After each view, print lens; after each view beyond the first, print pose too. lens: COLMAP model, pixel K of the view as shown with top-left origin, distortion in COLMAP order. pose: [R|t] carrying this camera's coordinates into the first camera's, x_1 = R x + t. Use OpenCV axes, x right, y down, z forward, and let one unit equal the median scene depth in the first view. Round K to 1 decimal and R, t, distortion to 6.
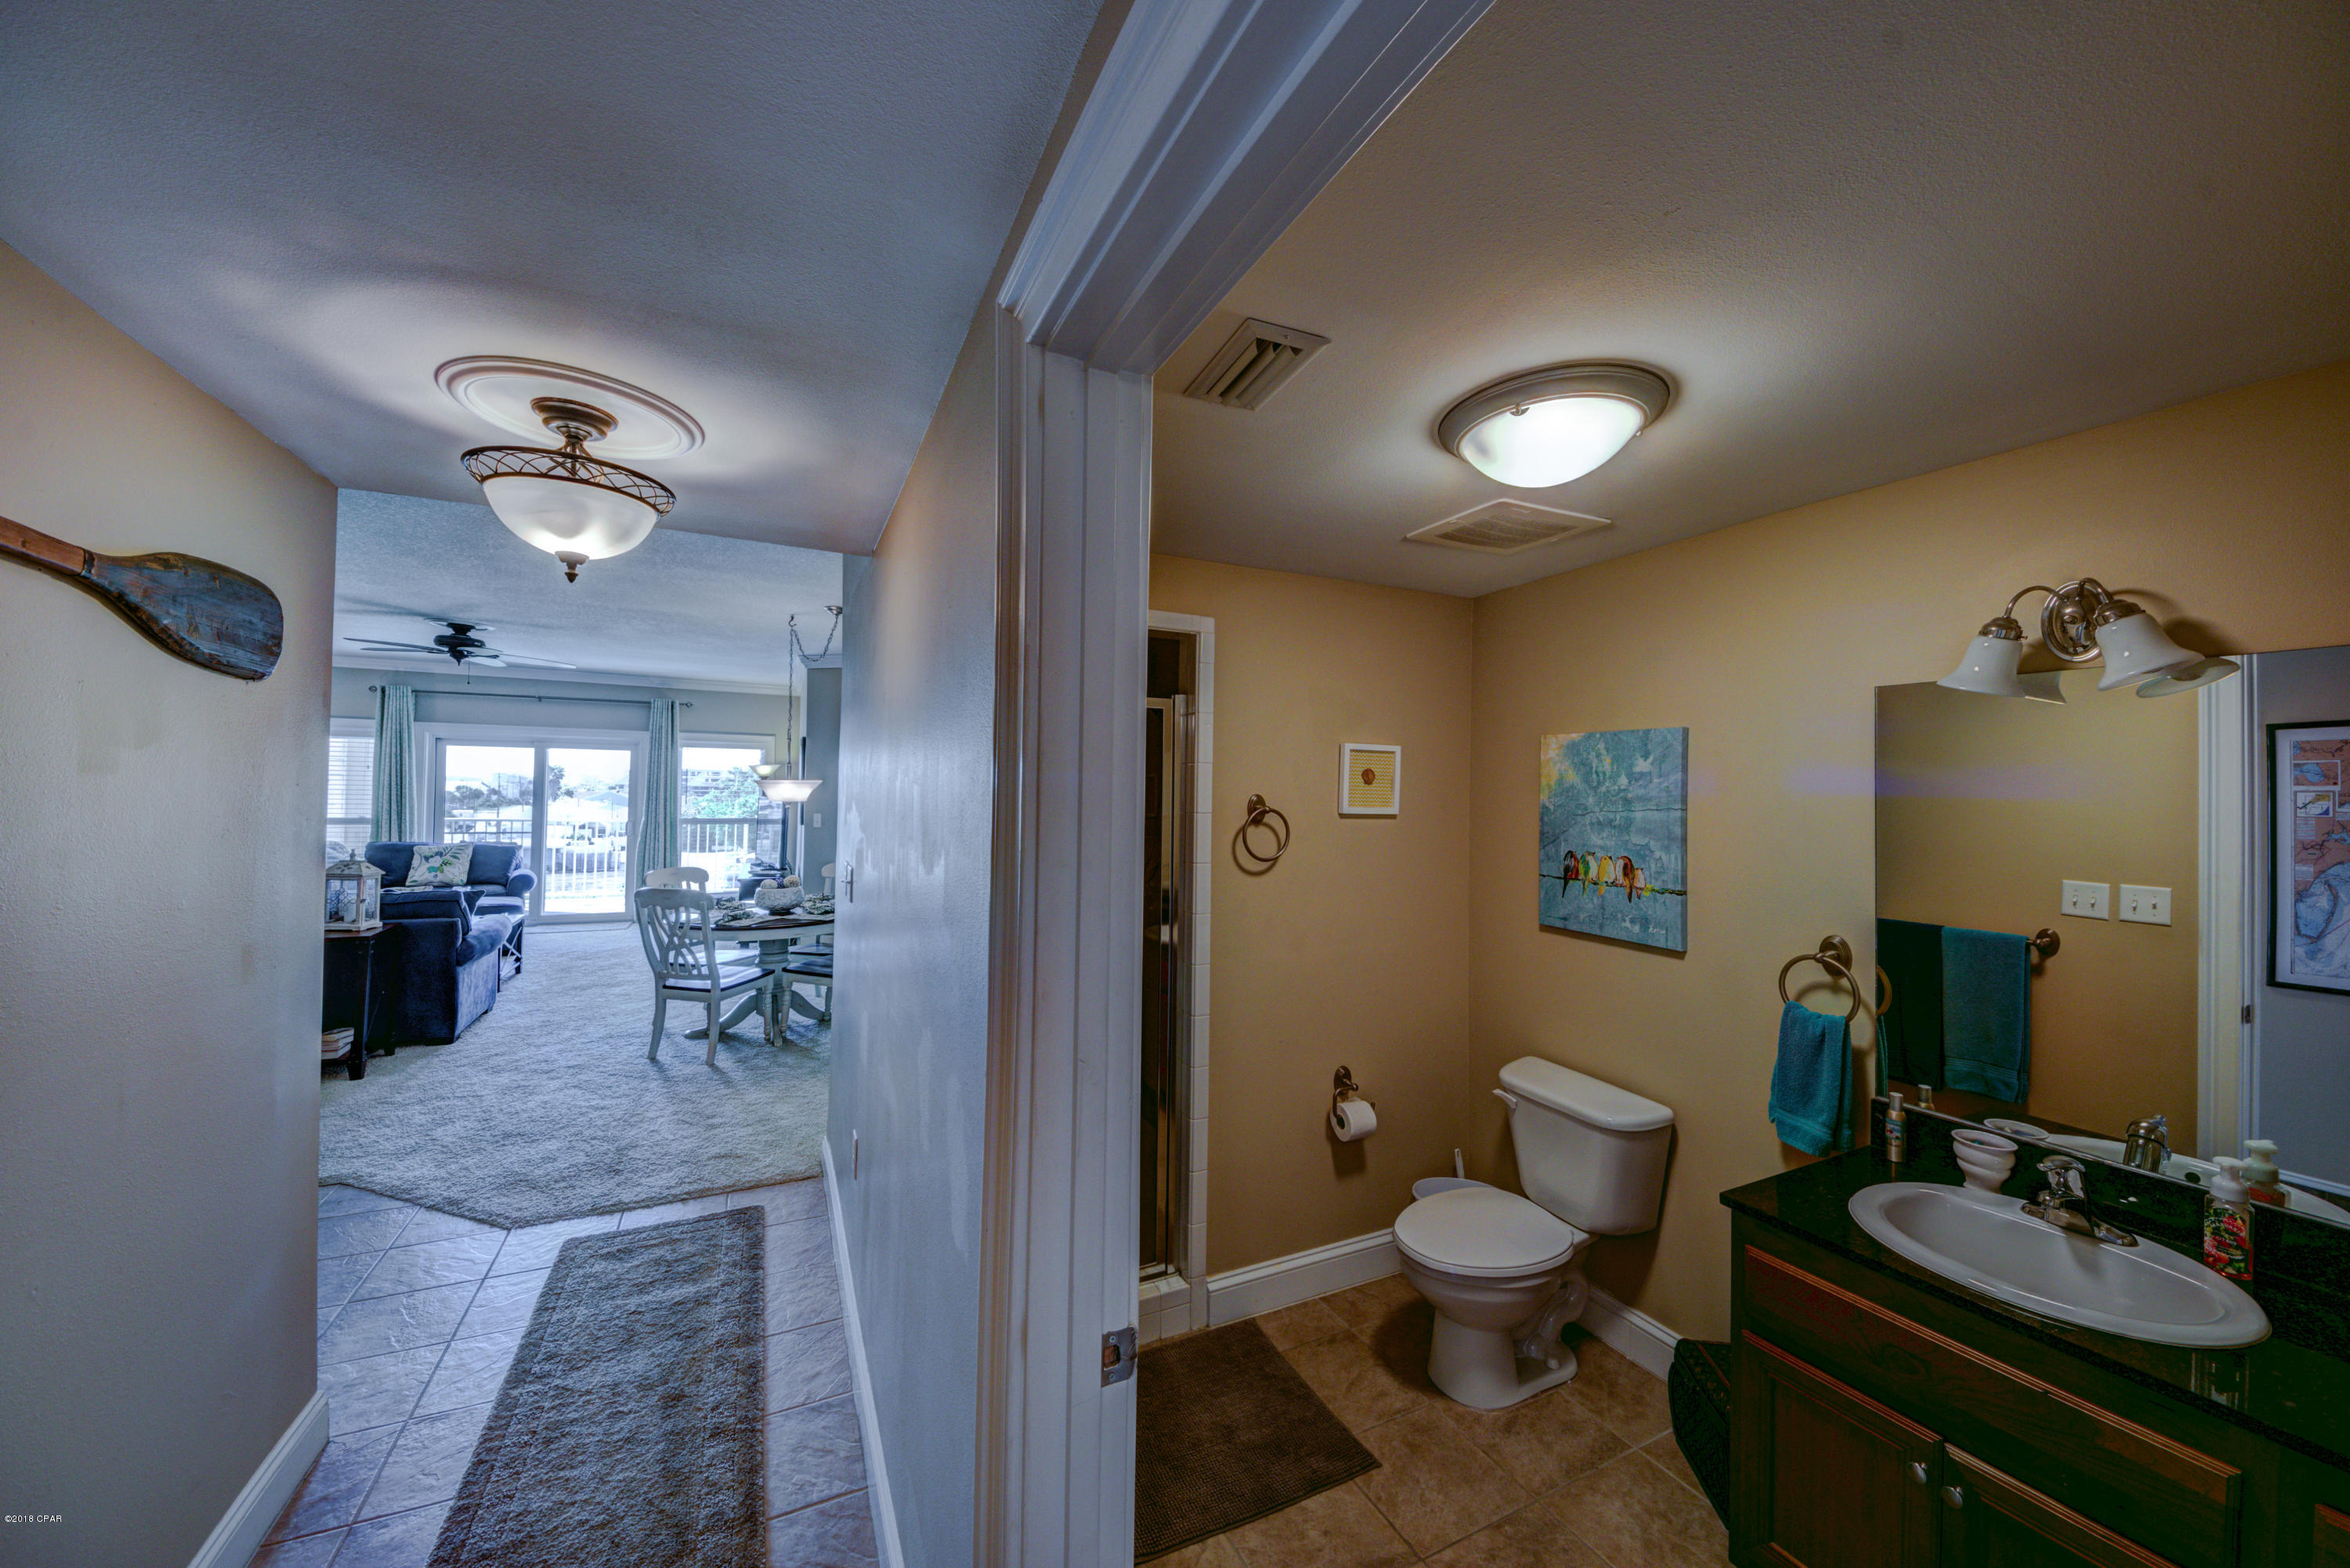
lens RADIAL K [[833.7, 0, 1175.0], [0, 833.7, 784.0], [0, 0, 1]] dist [0.000362, 0.000053]
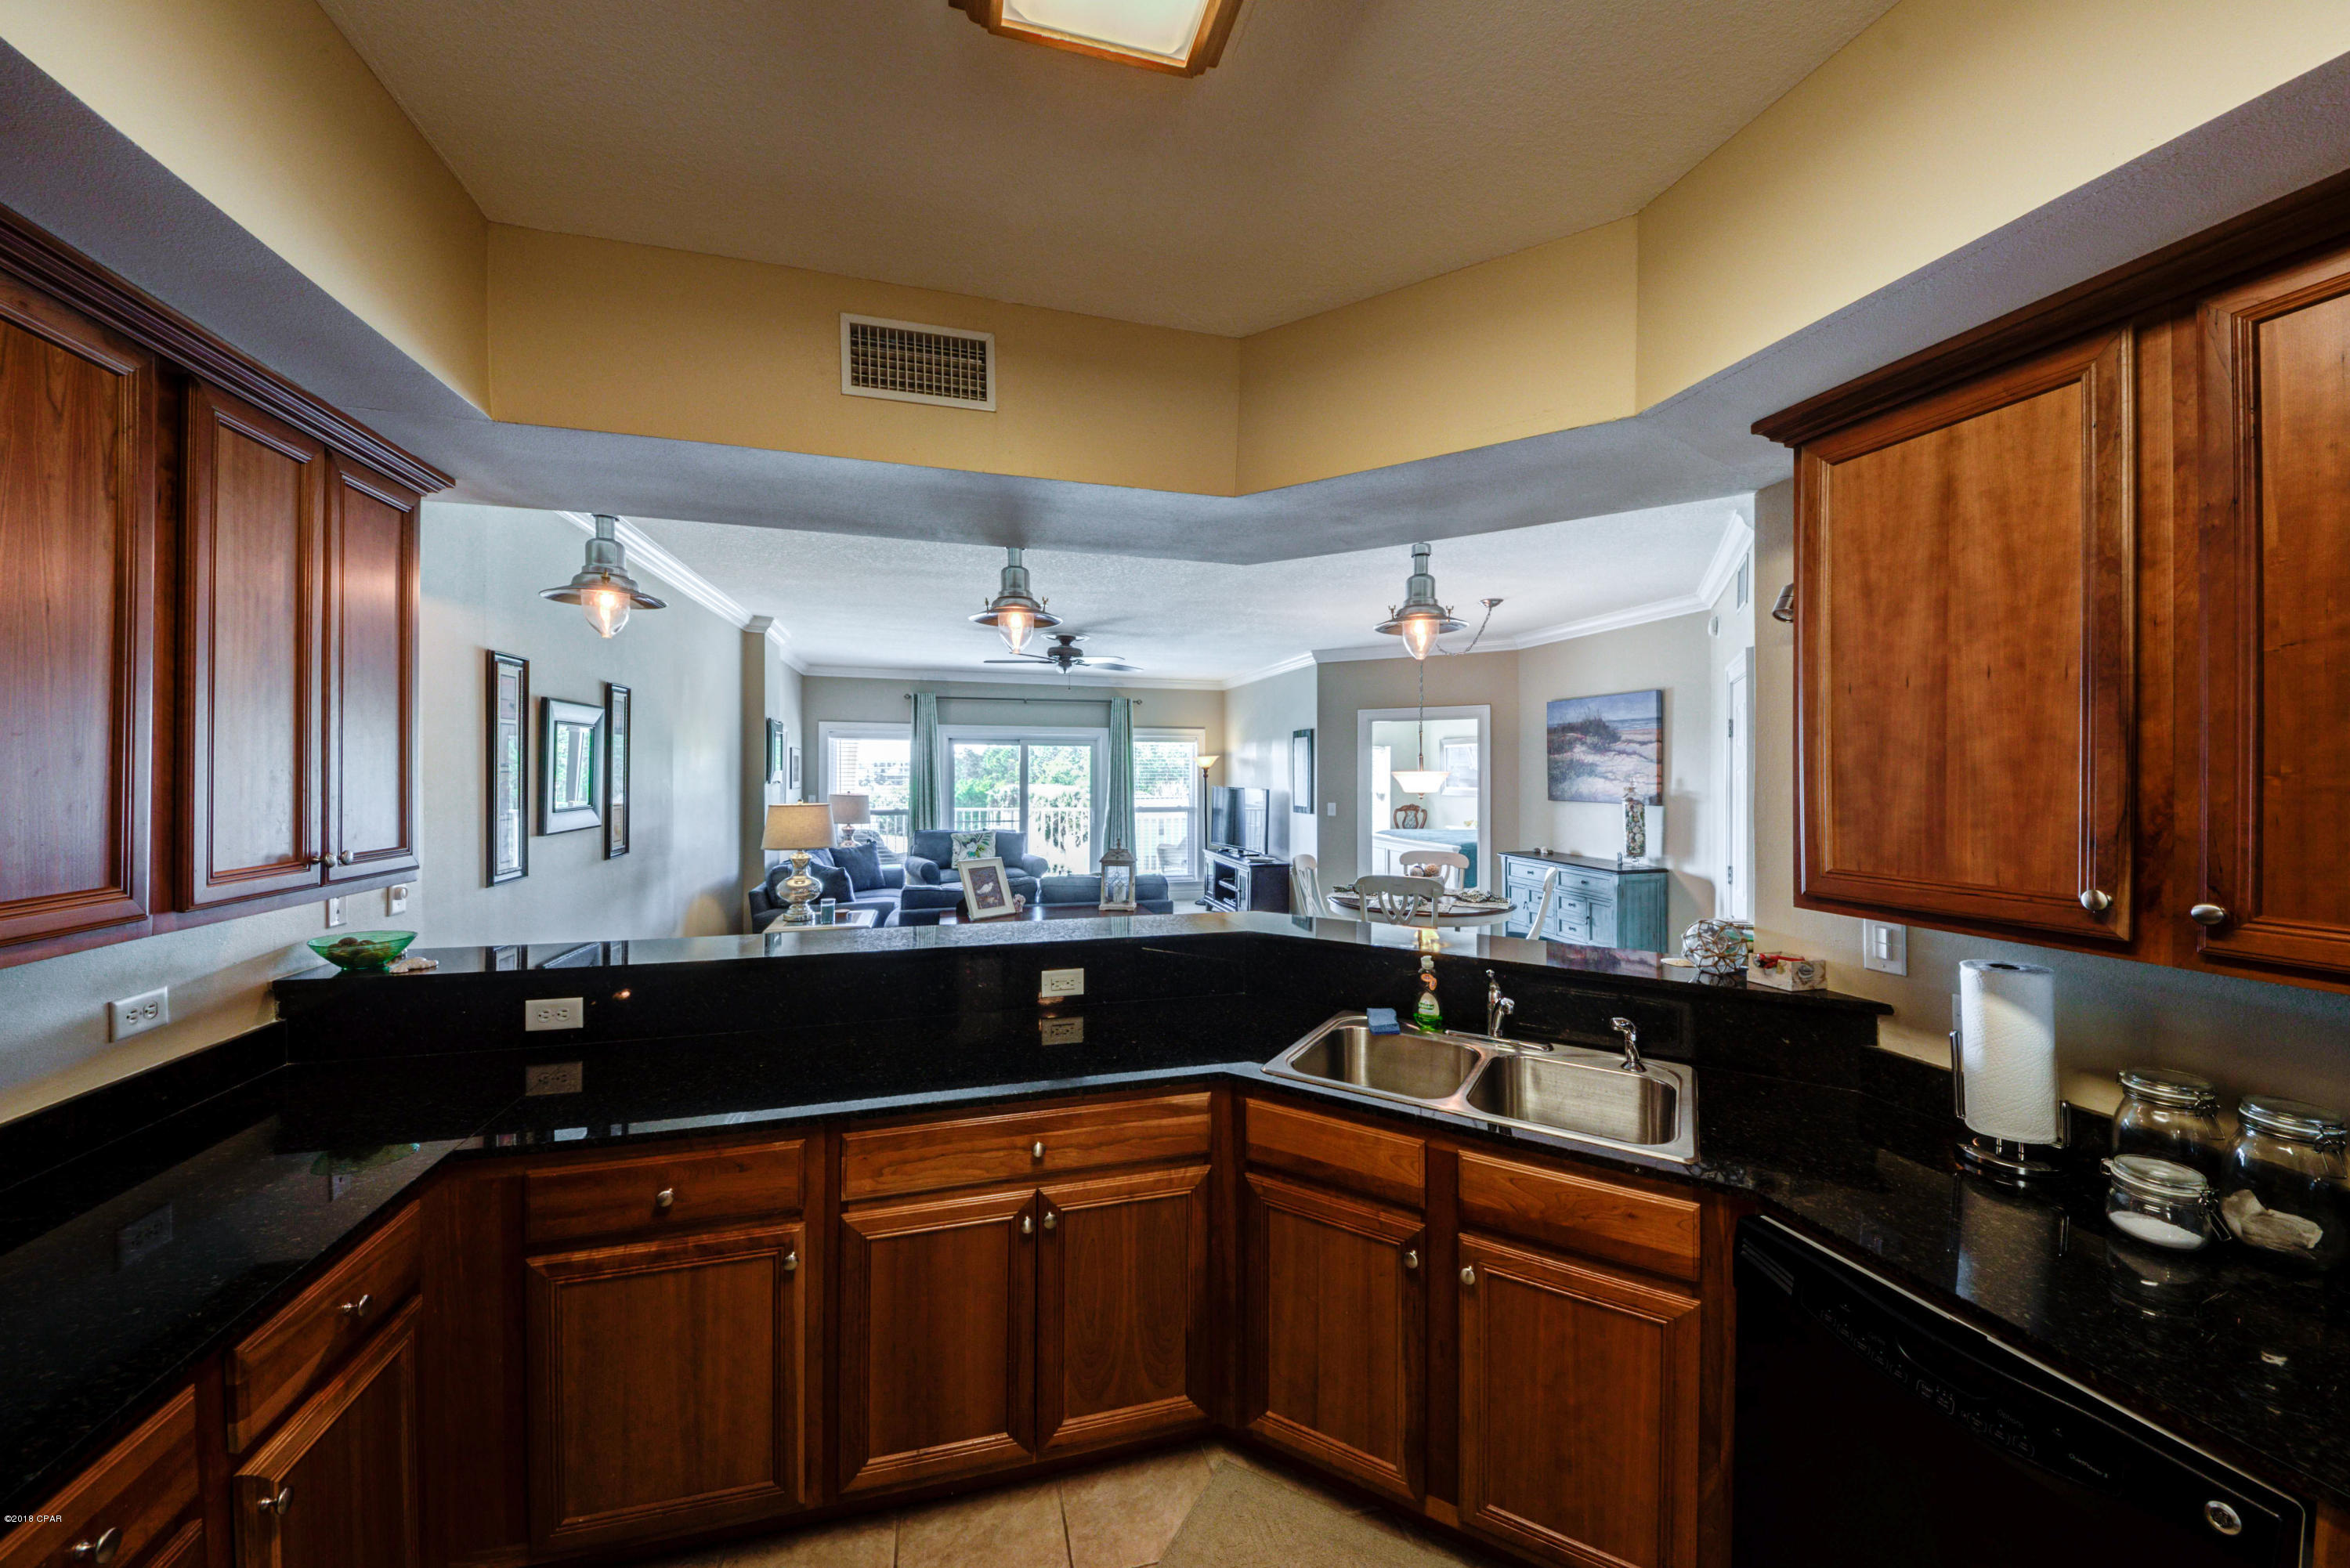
lens RADIAL K [[833.7, 0, 1175.0], [0, 833.7, 784.0], [0, 0, 1]] dist [0.000362, 0.000053]
pose [[0.983469, -0.012161, -0.180670, -0.392718], [0.014971, 0.999787, 0.014195, -0.004645], [0.180459, -0.016665, 0.983441, -0.059932]]
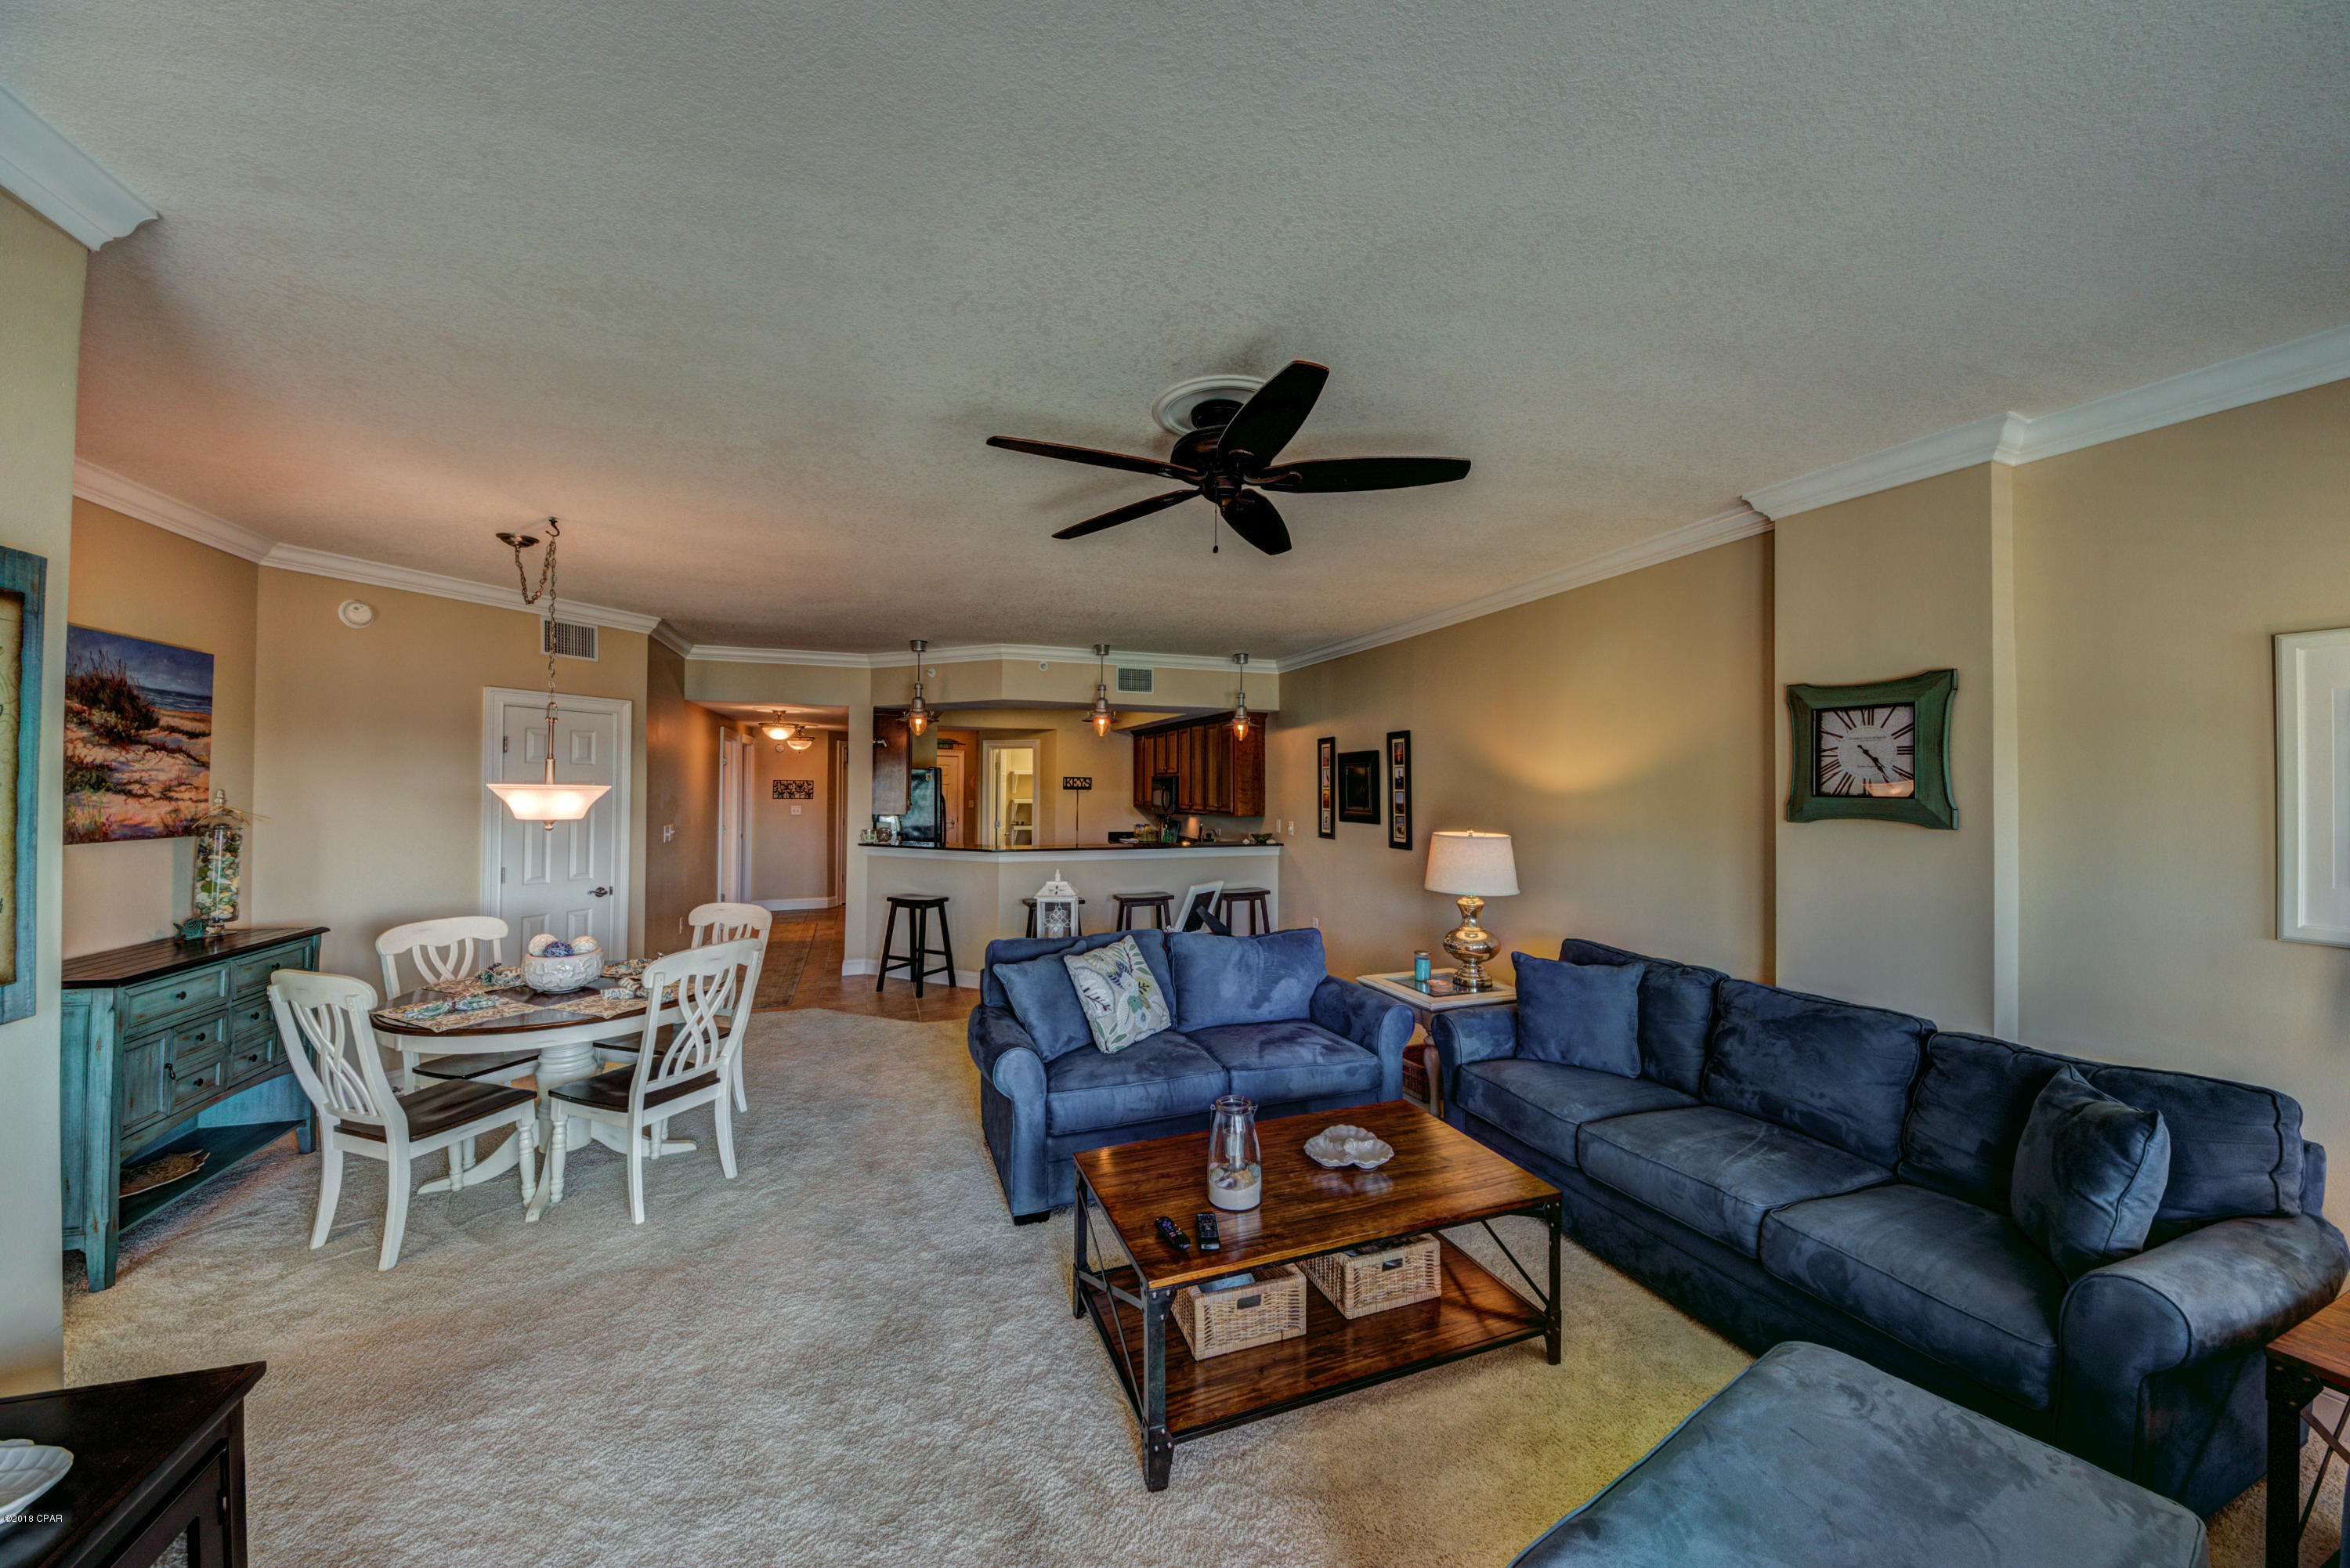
lens RADIAL K [[833.7, 0, 1175.0], [0, 833.7, 784.0], [0, 0, 1]] dist [0.000362, 0.000053]
pose [[-0.996860, -0.024745, 0.075221, -0.661401], [-0.024894, 0.999690, -0.001052, -0.009931], [-0.075172, -0.002921, -0.997166, 1.057566]]
